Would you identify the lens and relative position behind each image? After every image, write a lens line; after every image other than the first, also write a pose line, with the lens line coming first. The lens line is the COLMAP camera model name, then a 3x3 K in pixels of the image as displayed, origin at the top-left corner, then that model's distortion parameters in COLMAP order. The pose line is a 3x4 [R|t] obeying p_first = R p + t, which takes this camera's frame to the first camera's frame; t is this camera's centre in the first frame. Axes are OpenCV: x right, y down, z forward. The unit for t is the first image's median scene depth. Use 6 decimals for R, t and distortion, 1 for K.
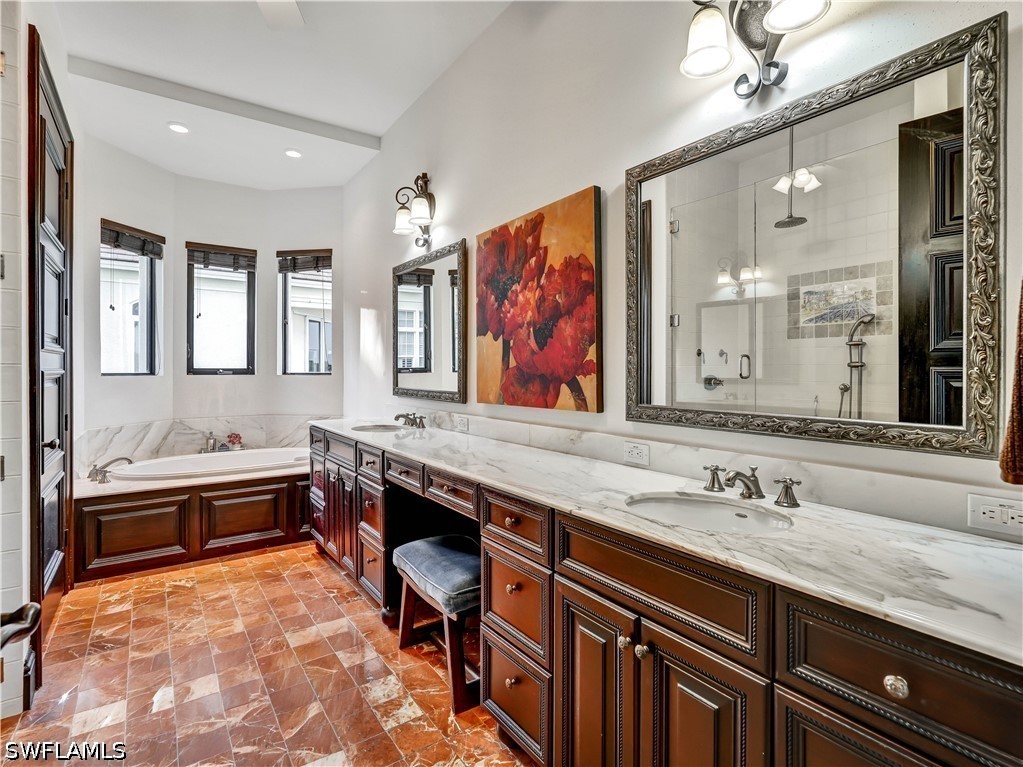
lens RADIAL K [[515.9, 0, 508.0], [0, 515.9, 371.1], [0, 0, 1]] dist [-0.003227, 0.000151]
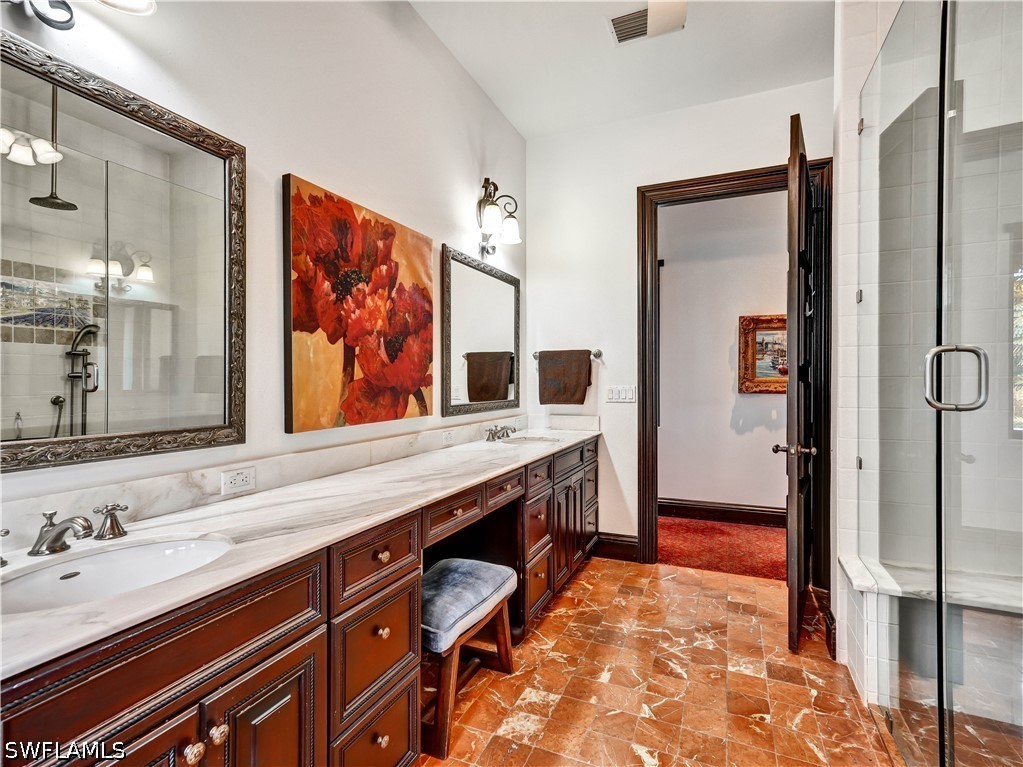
lens RADIAL K [[492.9, 0, 512.2], [0, 492.9, 381.1], [0, 0, 1]] dist [0.016316, 0.000735]
pose [[-0.521491, -0.002088, 0.853254, -0.744570], [0.000077, 0.999997, 0.002494, -0.005940], [-0.853257, 0.001366, -0.521490, 1.105607]]
